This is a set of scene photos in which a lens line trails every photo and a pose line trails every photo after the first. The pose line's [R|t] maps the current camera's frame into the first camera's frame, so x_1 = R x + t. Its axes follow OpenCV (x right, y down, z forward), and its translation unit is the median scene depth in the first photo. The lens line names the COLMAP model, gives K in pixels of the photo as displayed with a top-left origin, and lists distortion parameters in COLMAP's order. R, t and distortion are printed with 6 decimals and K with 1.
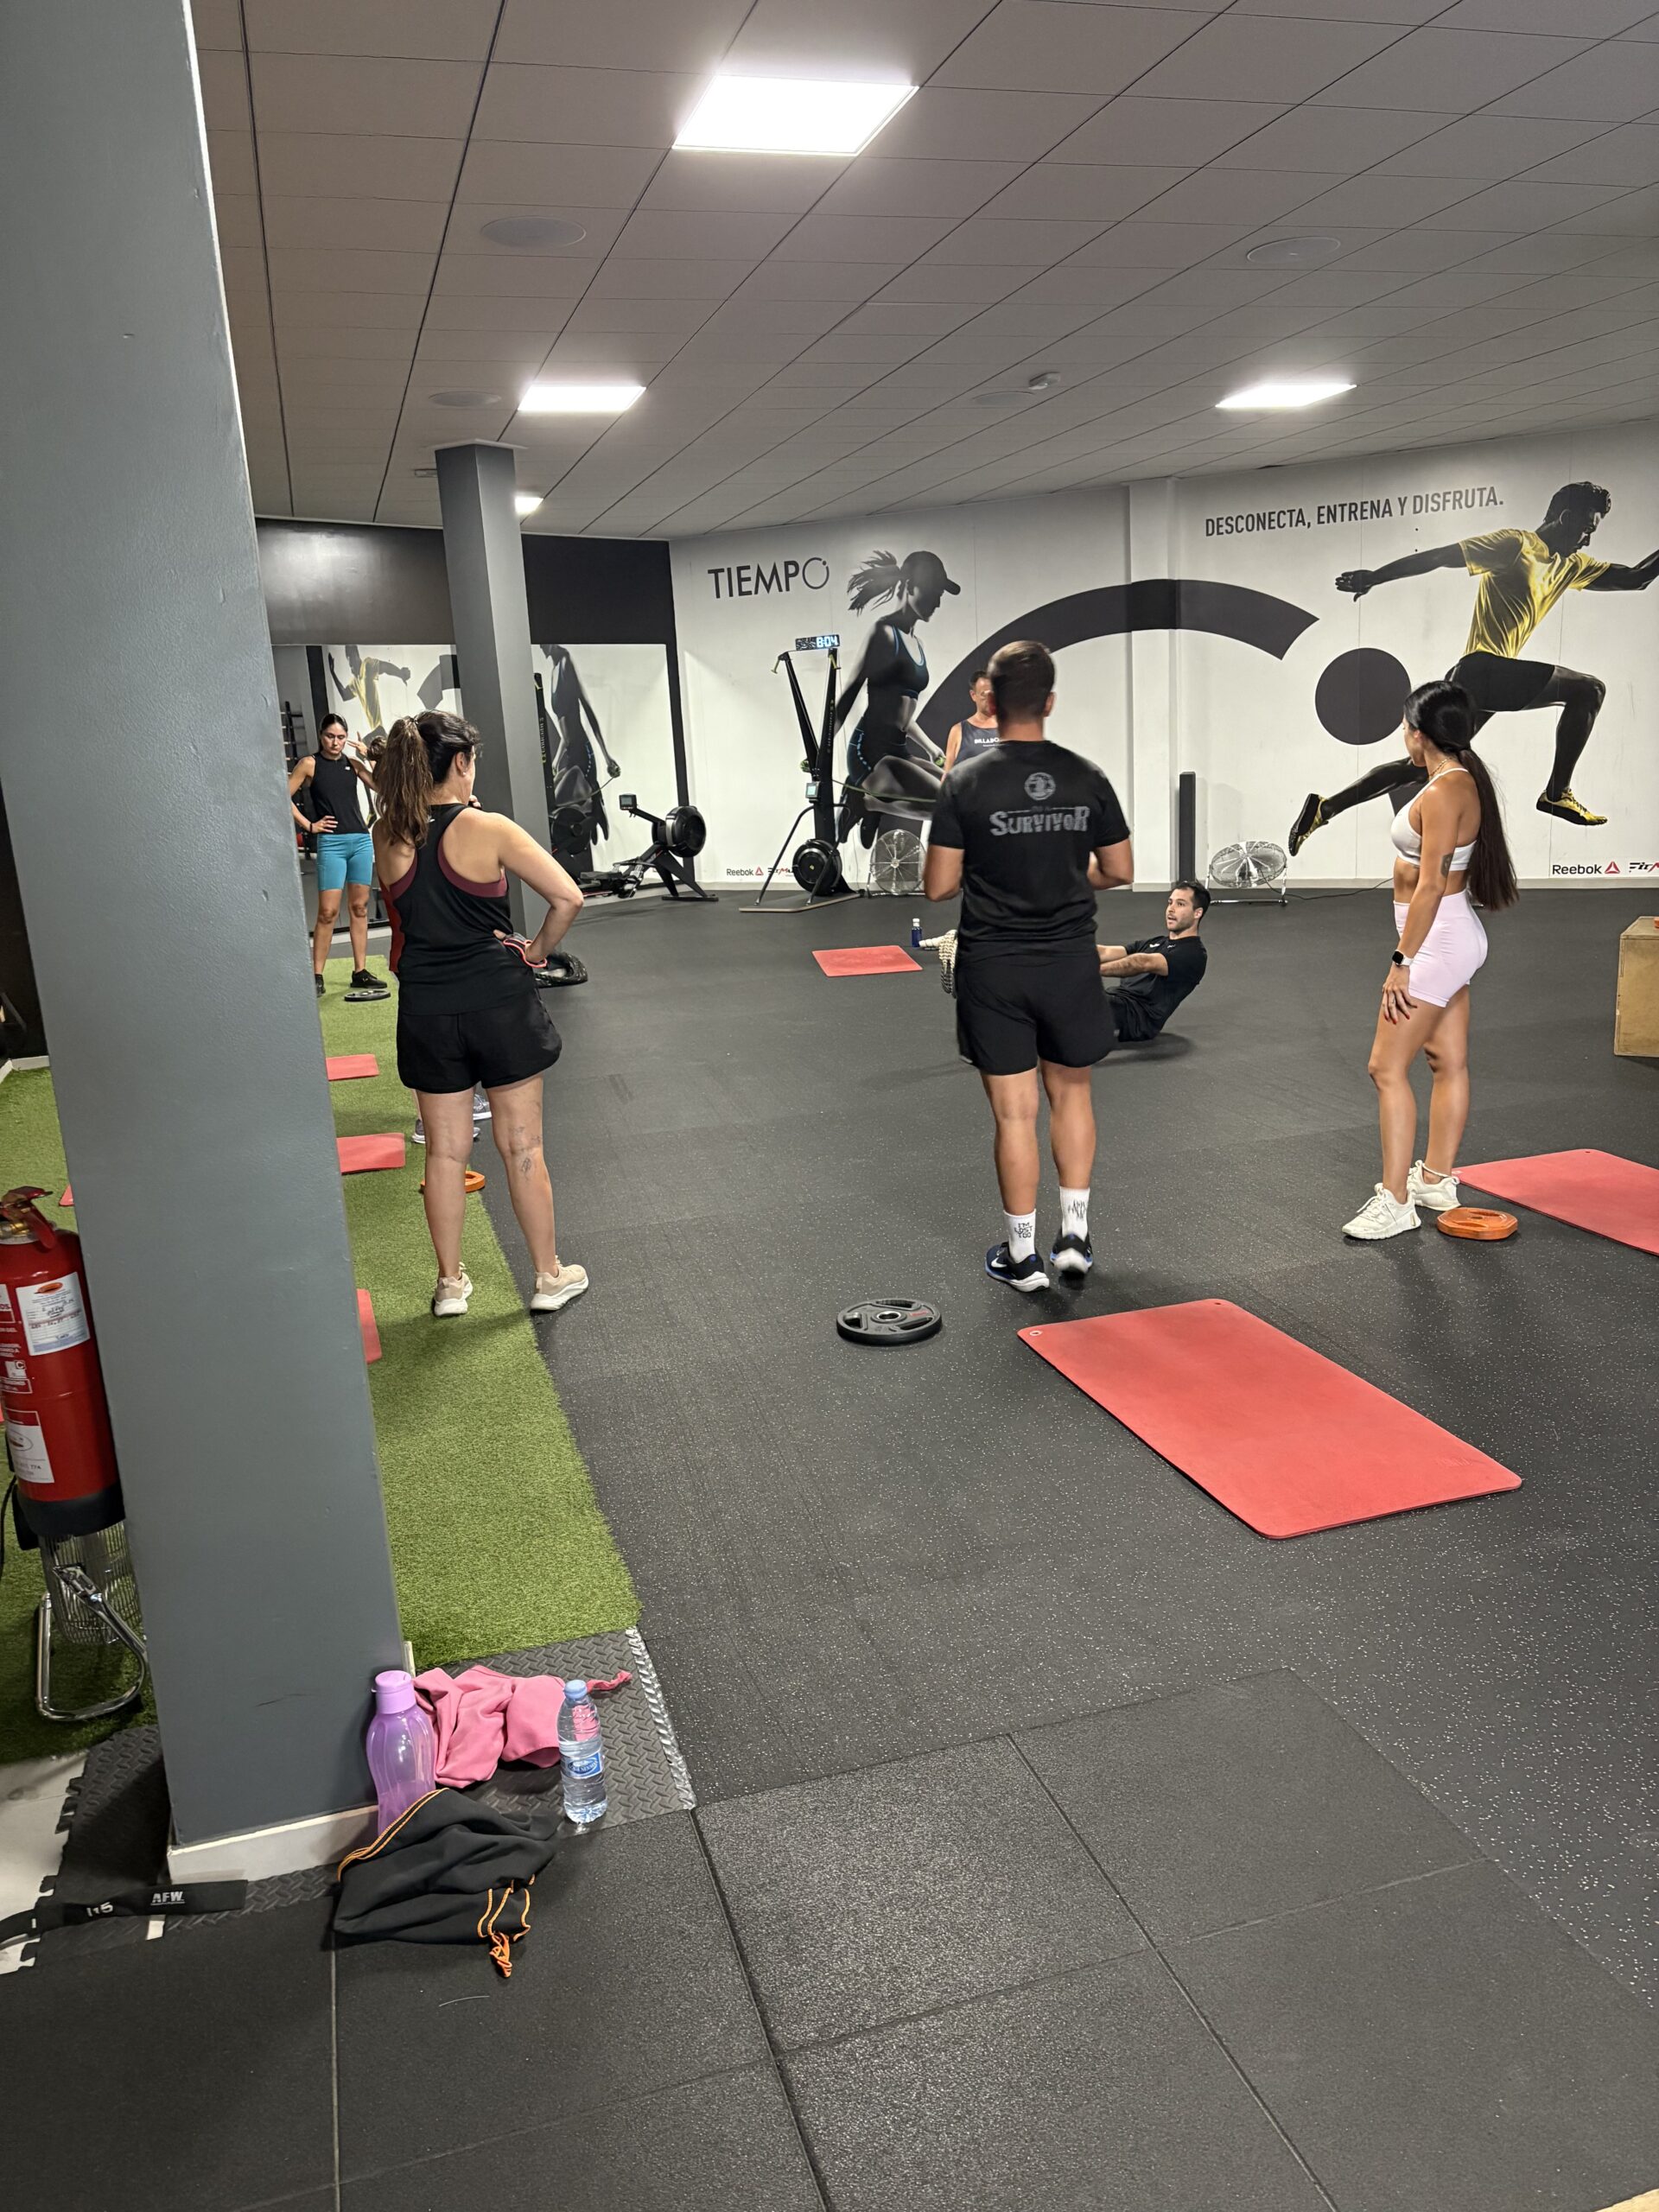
lens RADIAL K [[1663.1, 0, 839.6], [0, 1663.1, 1129.8], [0, 0, 1]] dist [0.049532, -0.068972]
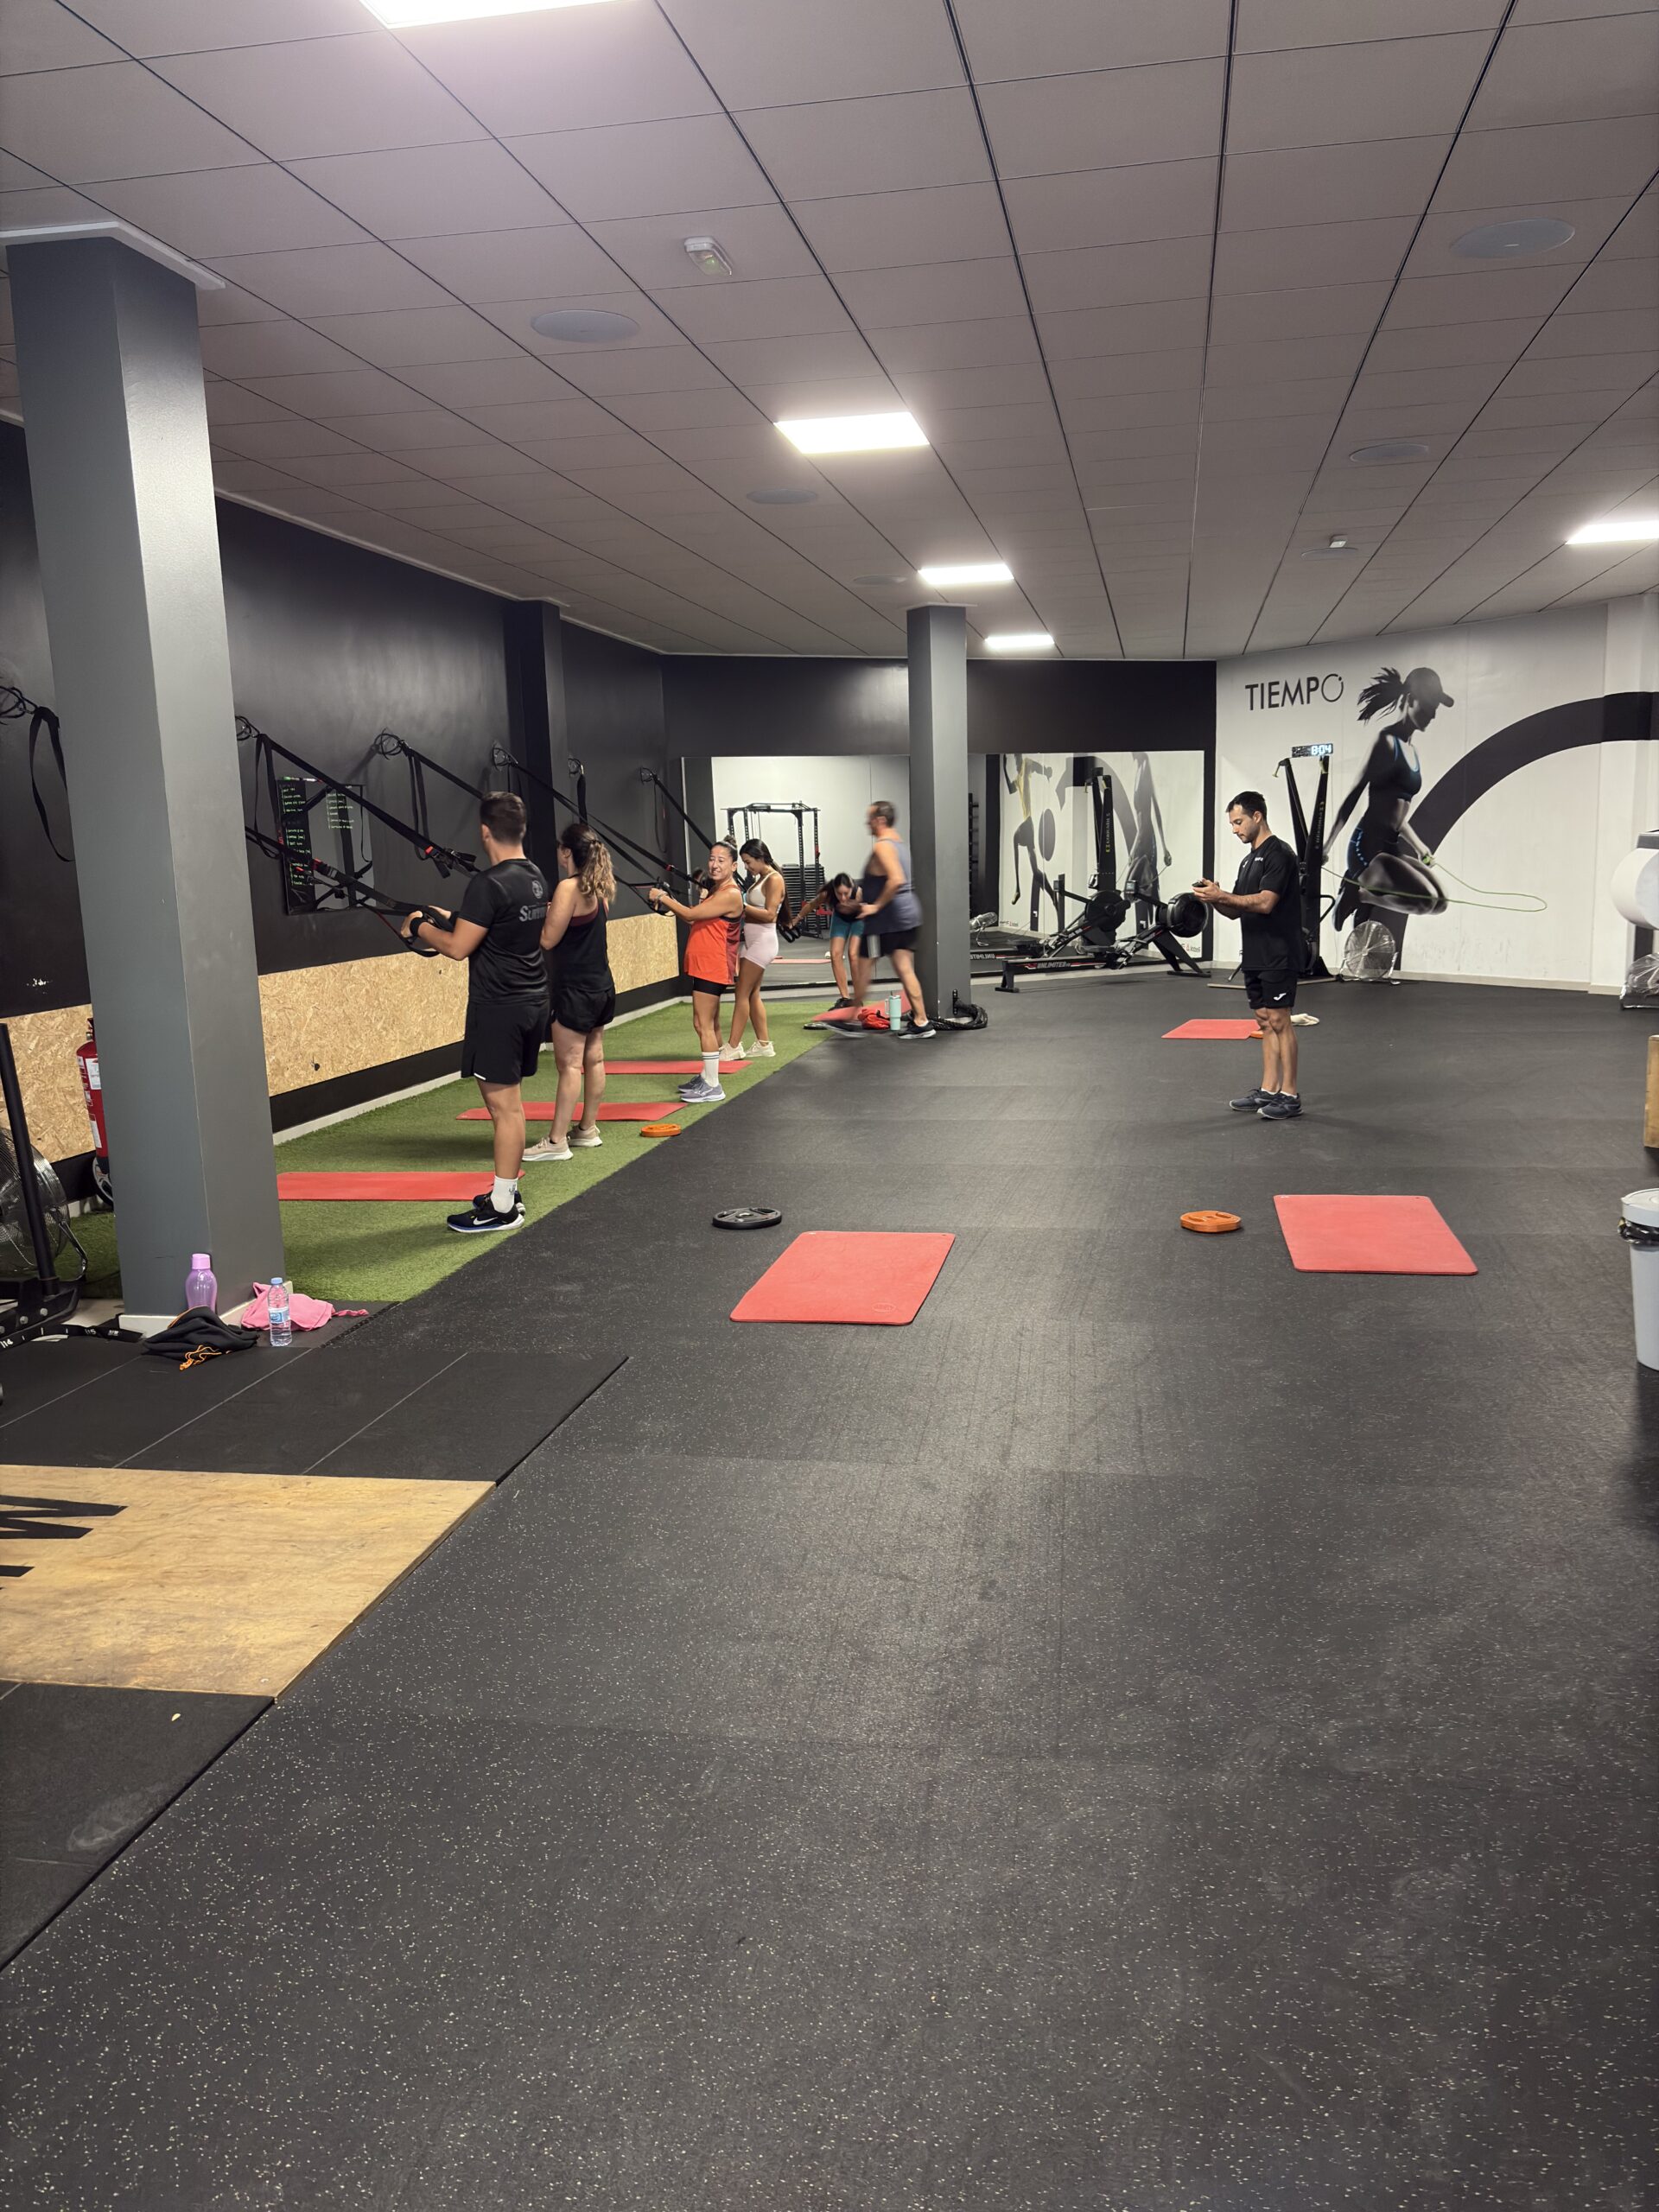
lens RADIAL K [[1663.1, 0, 857.4], [0, 1663.1, 1134.8], [0, 0, 1]] dist [0.049532, -0.068972]
pose [[0.886709, 0.107149, -0.449741, 0.254268], [-0.127921, 0.991656, -0.015949, 0.015985], [0.444279, 0.071674, 0.893017, -0.103564]]
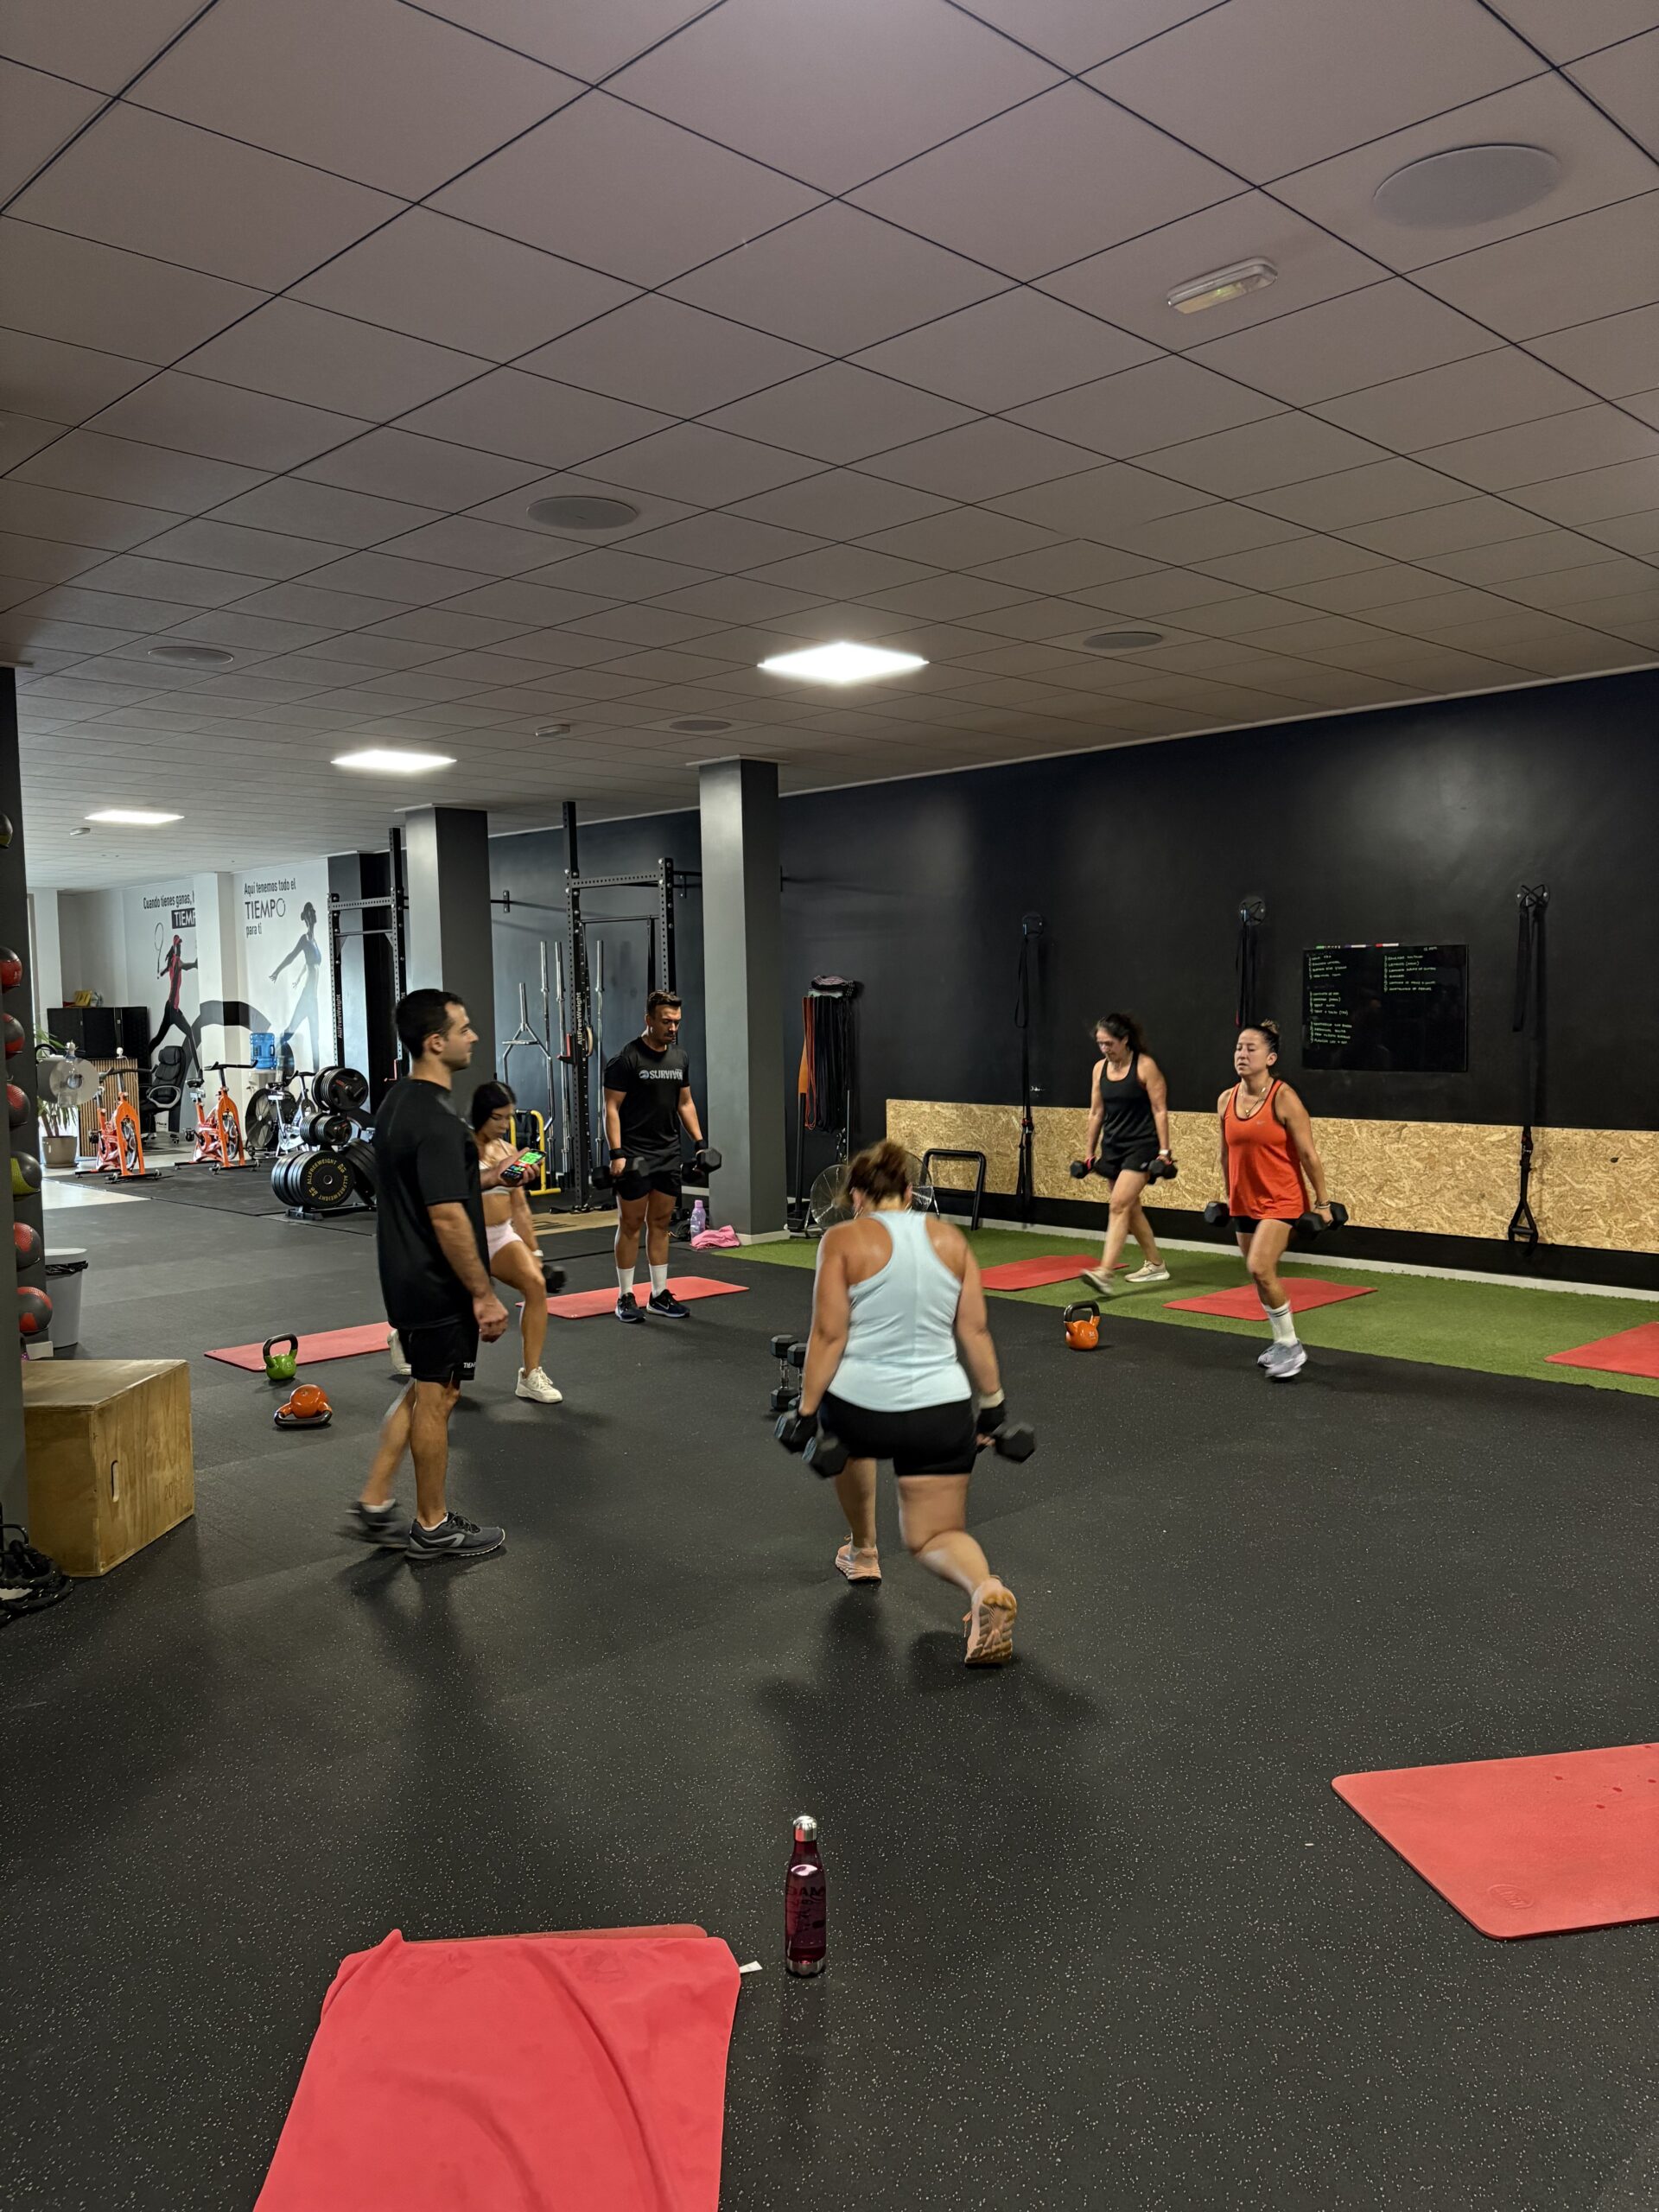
lens RADIAL K [[1663.1, 0, 835.1], [0, 1663.1, 1117.1], [0, 0, 1]] dist [0.049532, -0.068972]
pose [[-0.887706, 0.098382, -0.449776, 0.271185], [-0.048564, 0.951444, 0.303965, -0.241472], [0.457842, 0.291675, -0.839826, 0.893457]]
